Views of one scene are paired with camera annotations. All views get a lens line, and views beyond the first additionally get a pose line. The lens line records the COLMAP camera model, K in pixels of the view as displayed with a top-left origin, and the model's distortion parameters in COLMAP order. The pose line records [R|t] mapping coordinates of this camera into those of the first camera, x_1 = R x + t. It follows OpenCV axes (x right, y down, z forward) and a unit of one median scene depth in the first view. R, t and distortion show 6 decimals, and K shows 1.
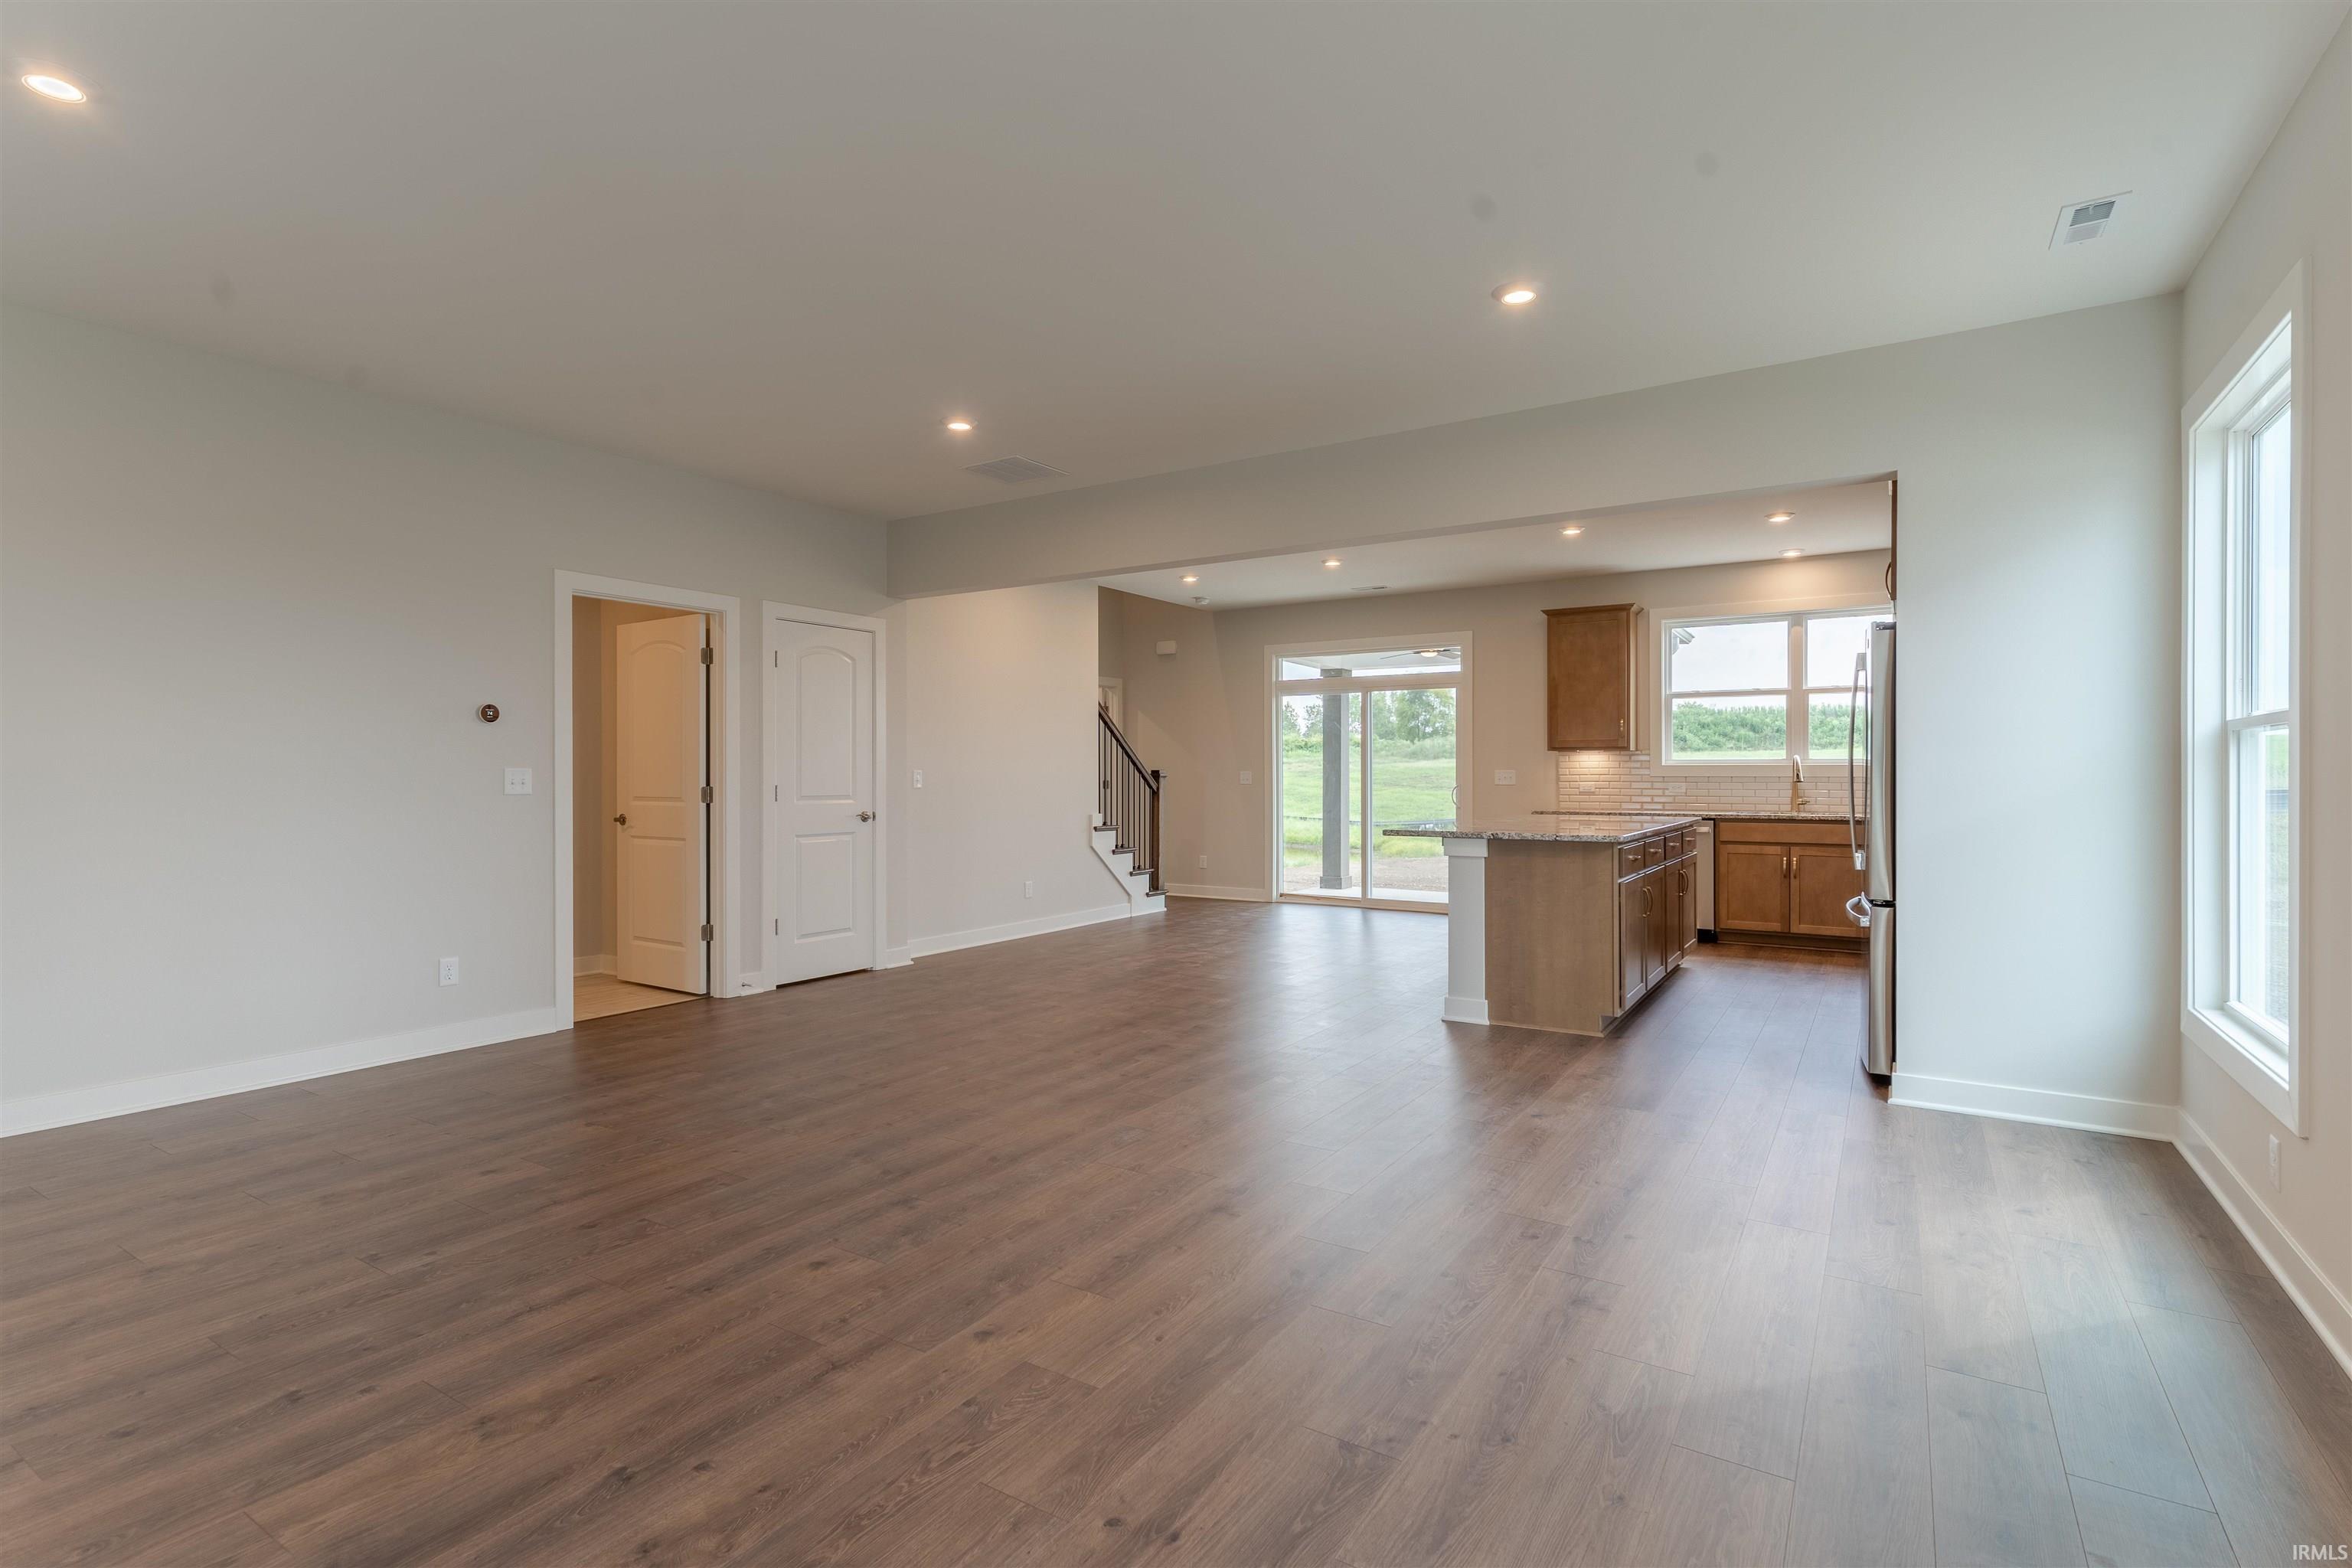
lens RADIAL K [[1138.0, 0, 1164.7], [0, 1138.0, 768.2], [0, 0, 1]] dist [-0.000400, 0.002986]
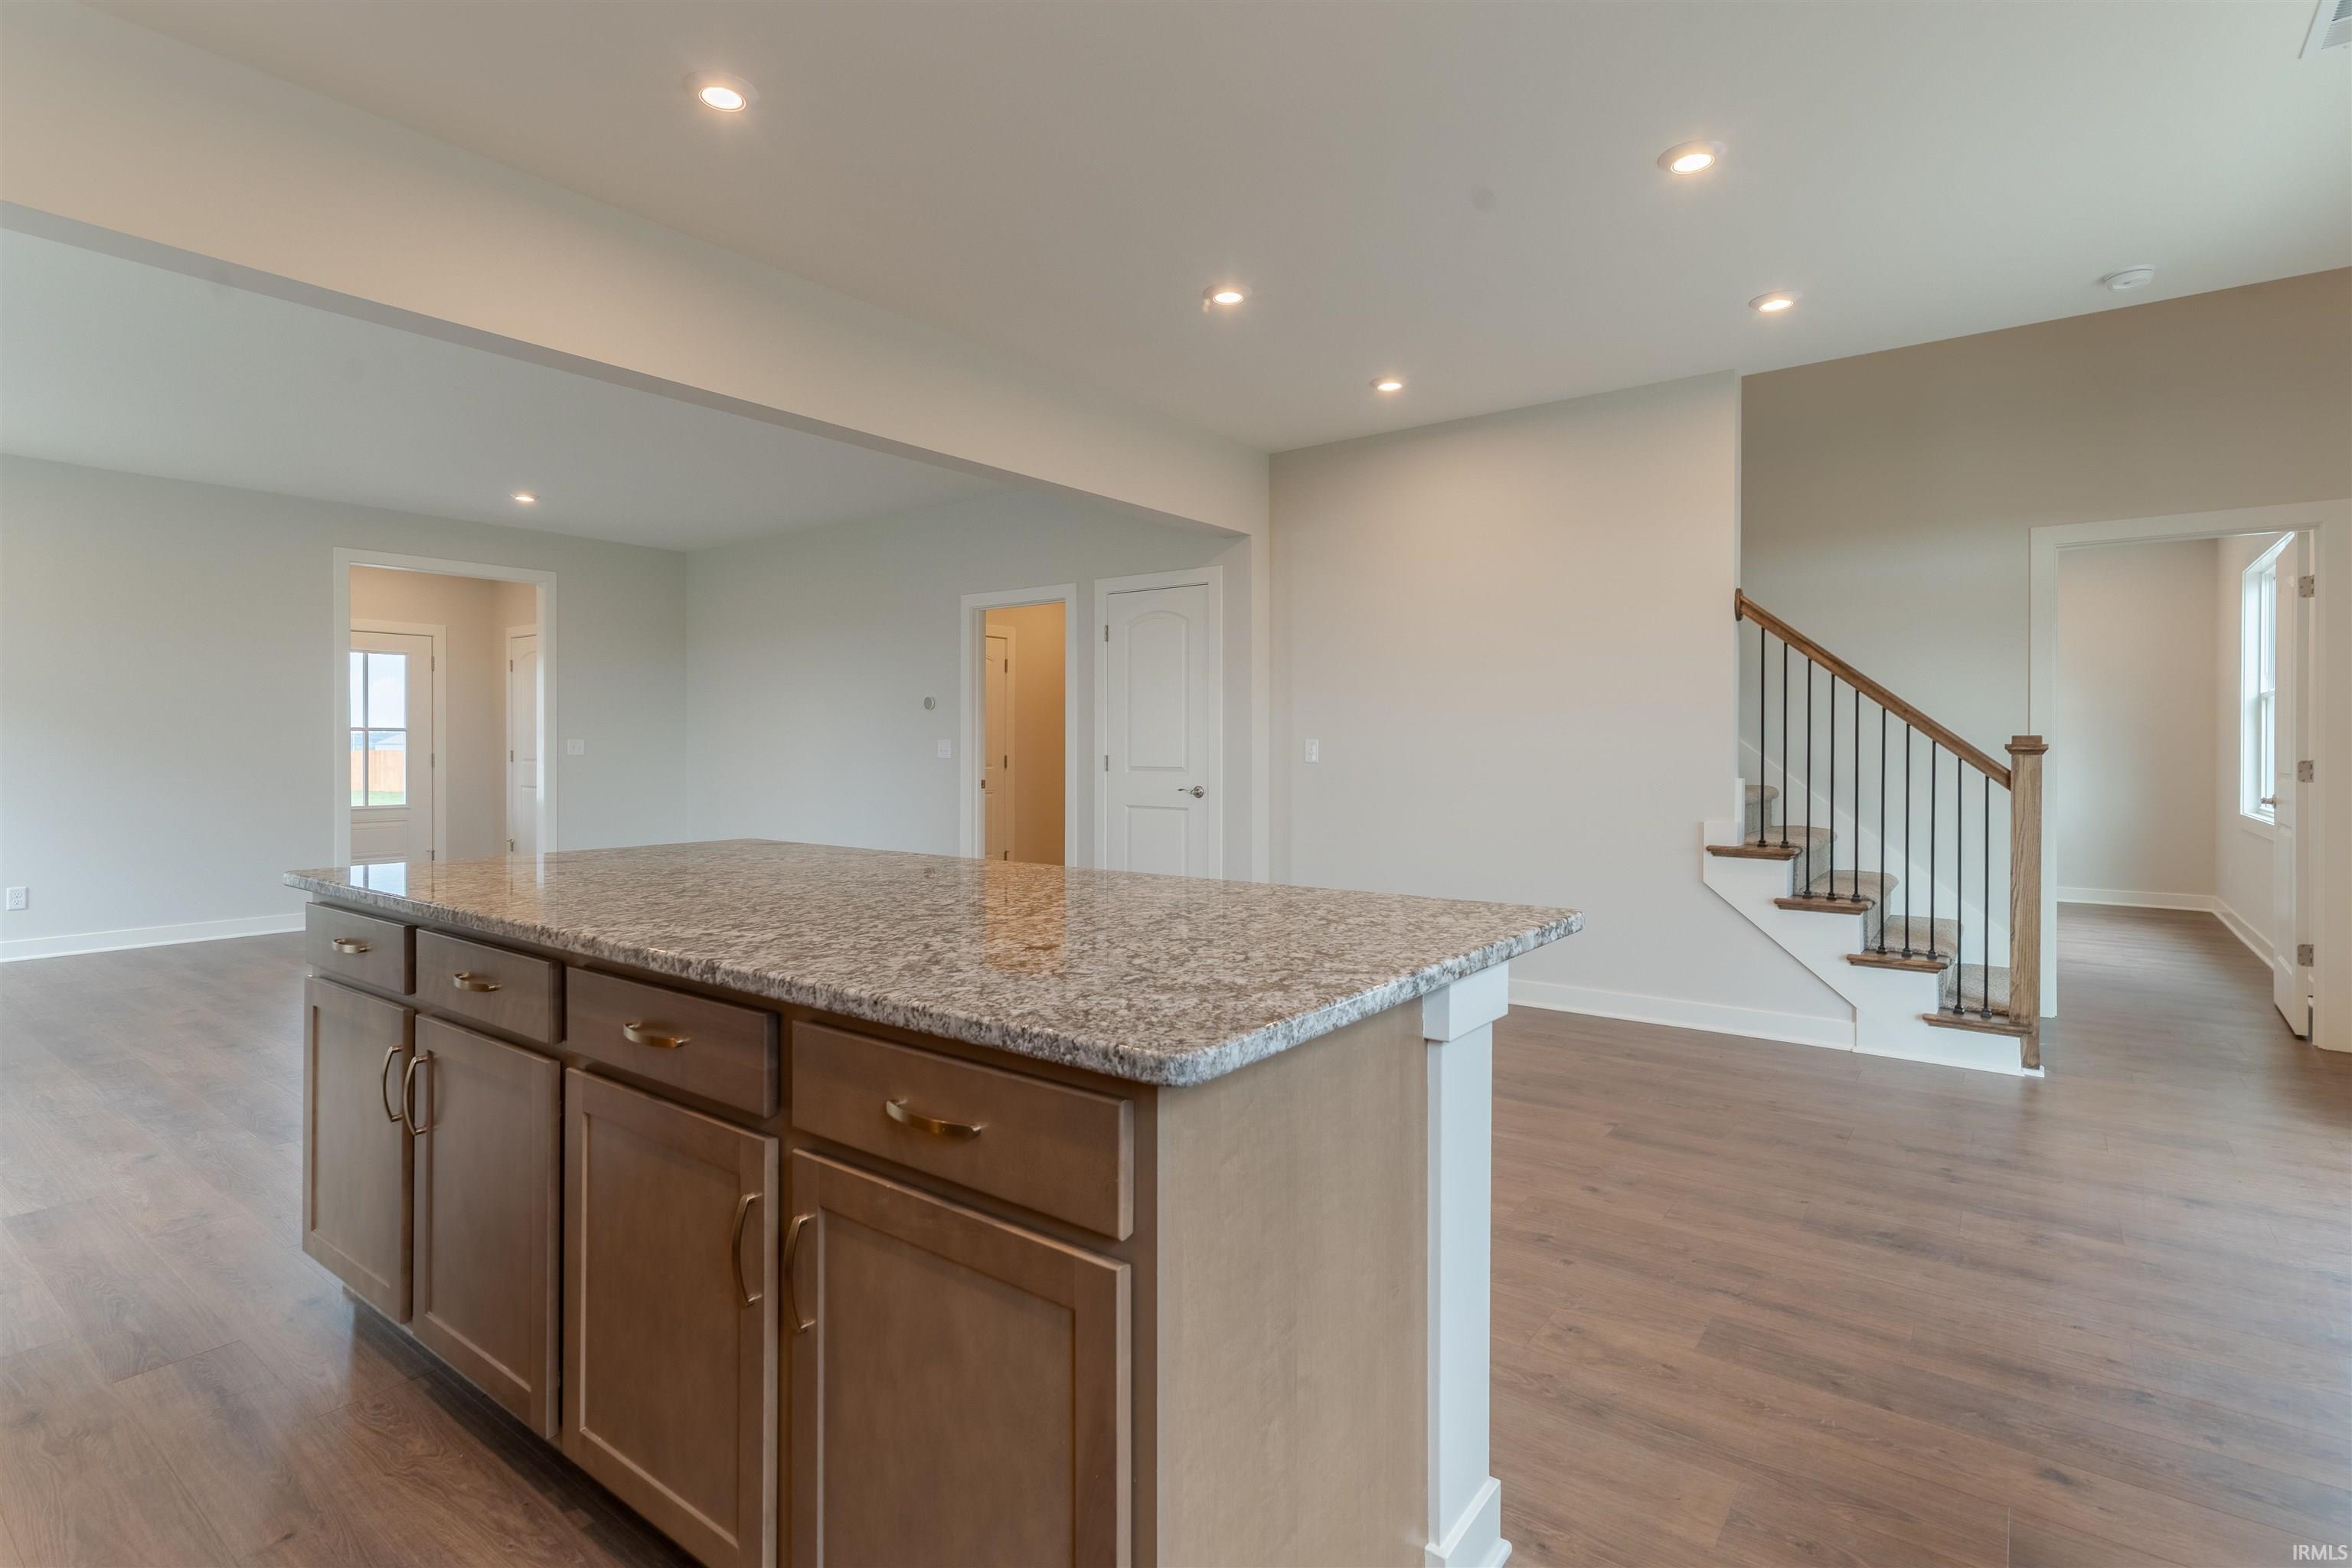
lens RADIAL K [[1138.0, 0, 1160.4], [0, 1138.0, 746.3], [0, 0, 1]] dist [-0.000400, 0.002986]
pose [[-0.079962, 0.003226, -0.996793, 0.801834], [0.005008, 0.999983, 0.002834, 0.004557], [0.996785, -0.004765, -0.079977, 1.319341]]
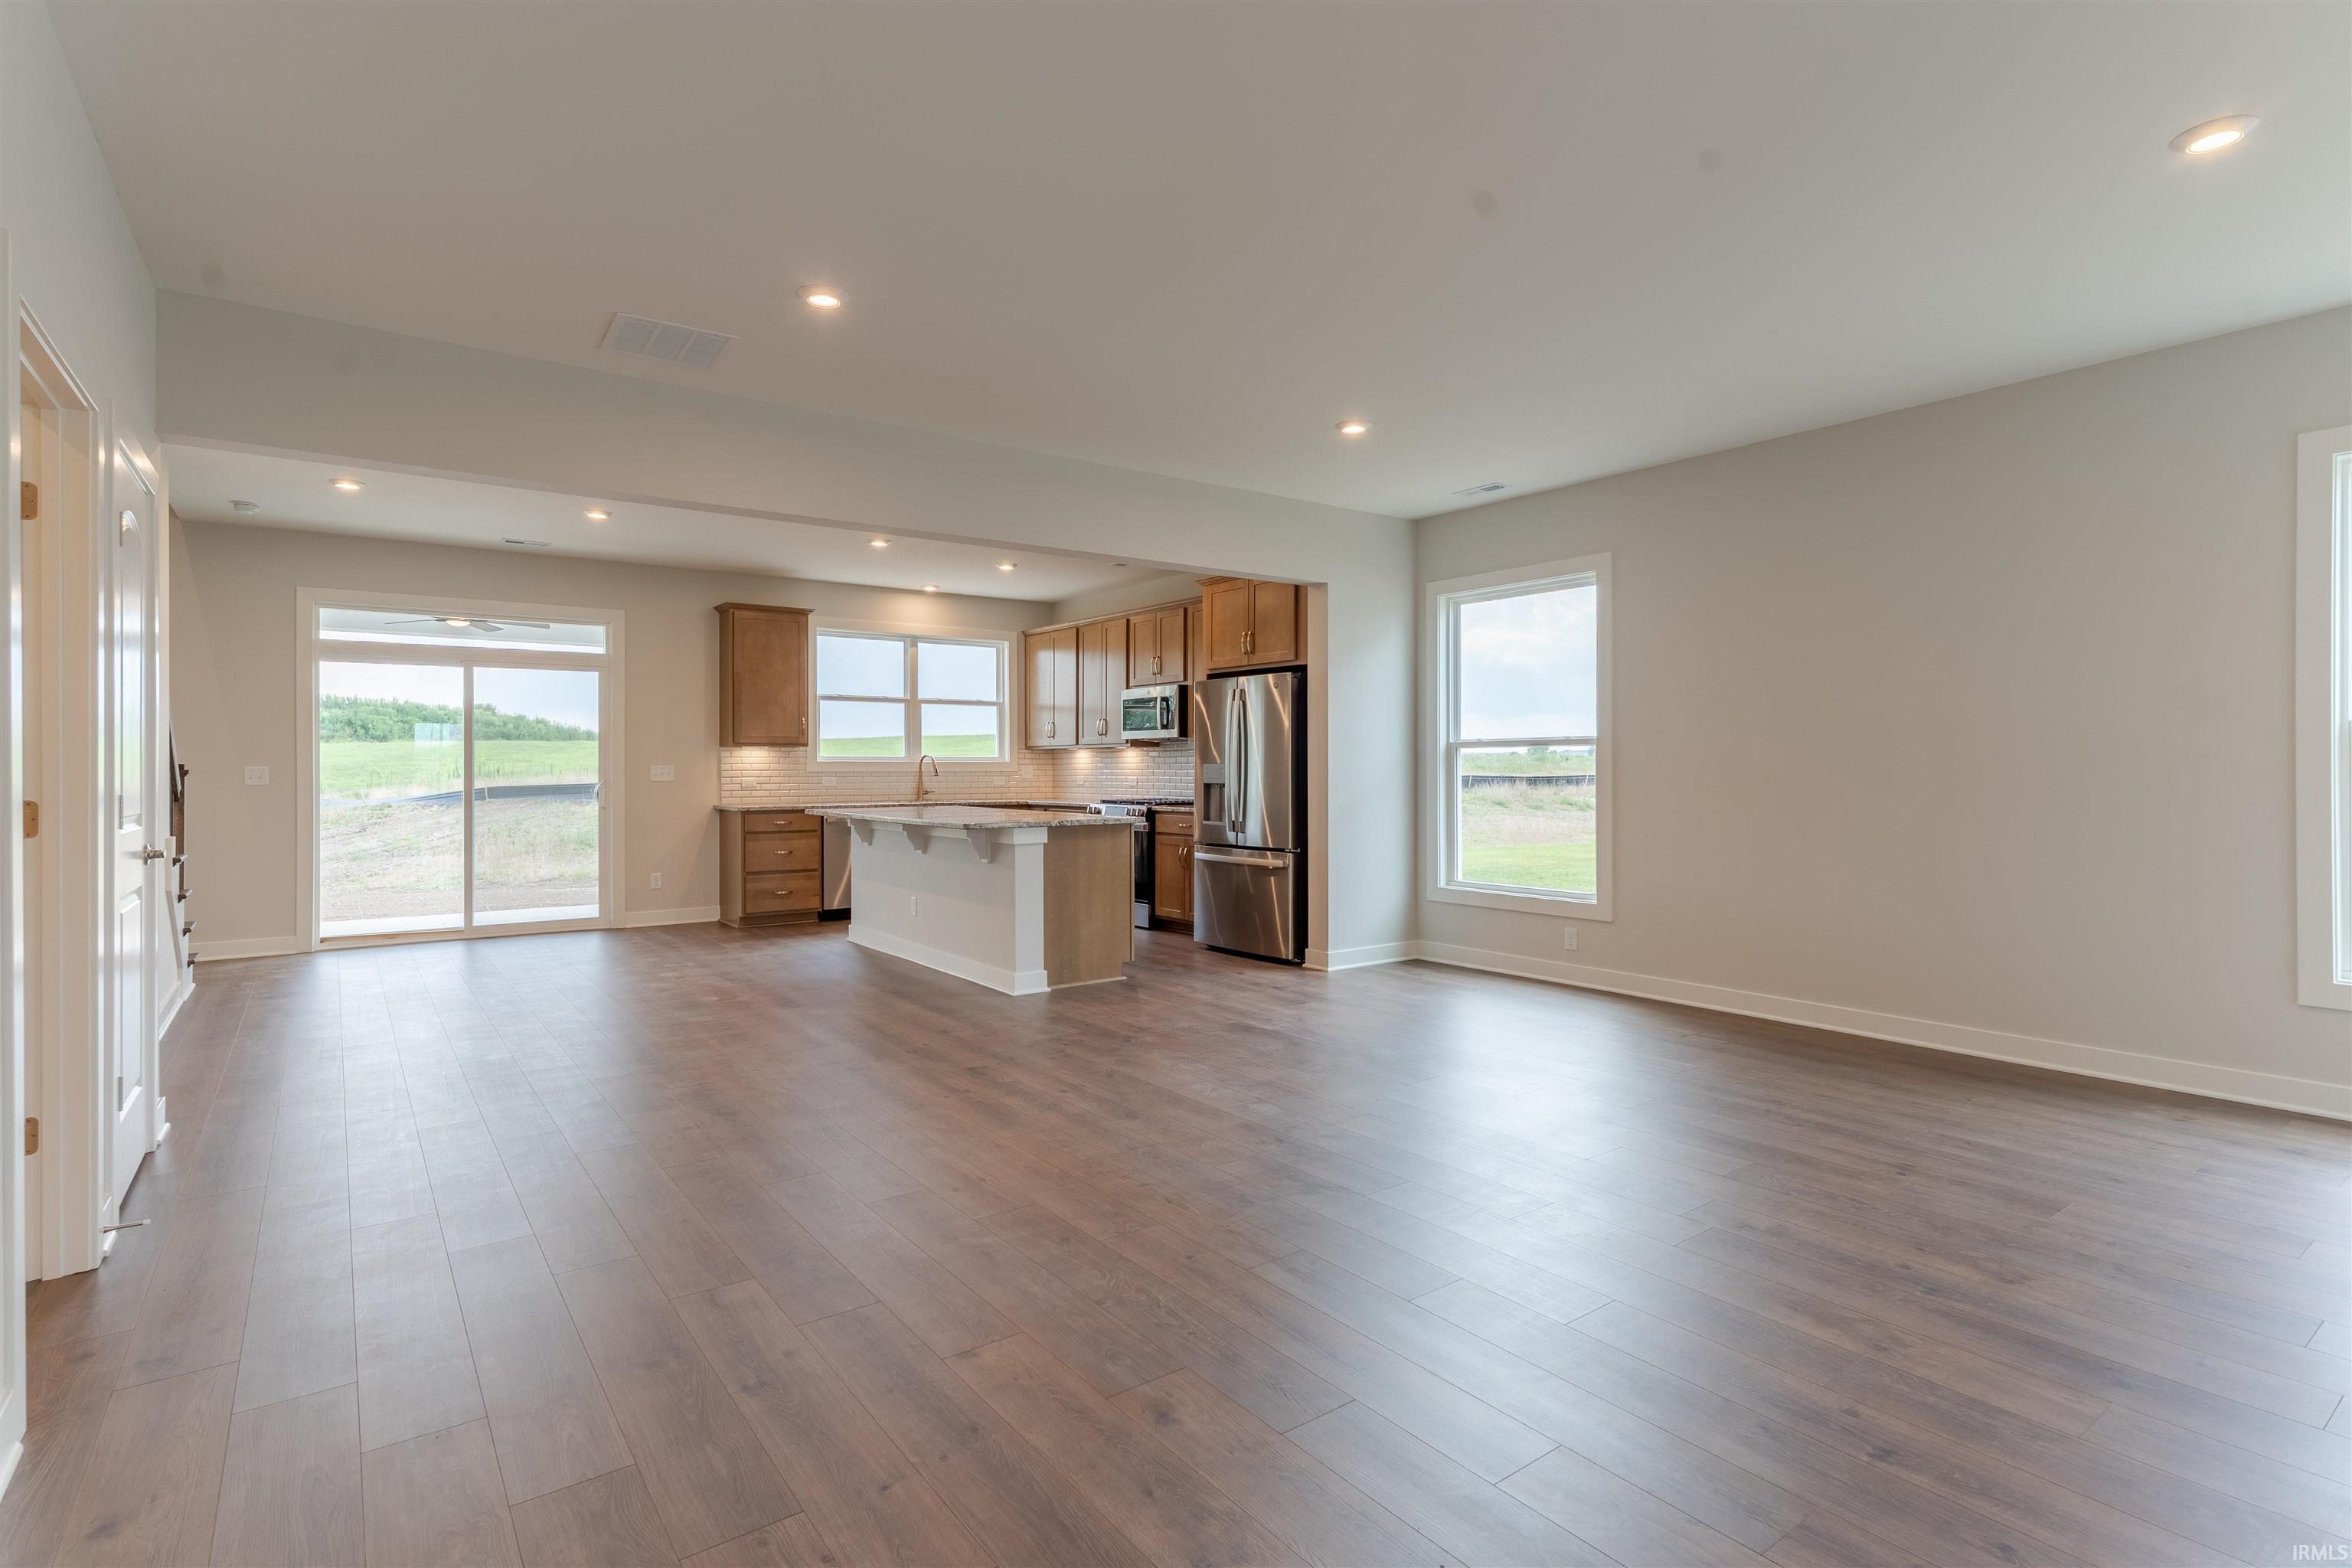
lens RADIAL K [[1138.0, 0, 1166.0], [0, 1138.0, 763.0], [0, 0, 1]] dist [-0.000400, 0.002986]
pose [[0.350588, 0.003364, 0.936524, -0.736329], [-0.003264, 0.999992, -0.002370, 0.000856], [-0.936524, -0.002226, 0.350596, 0.492678]]
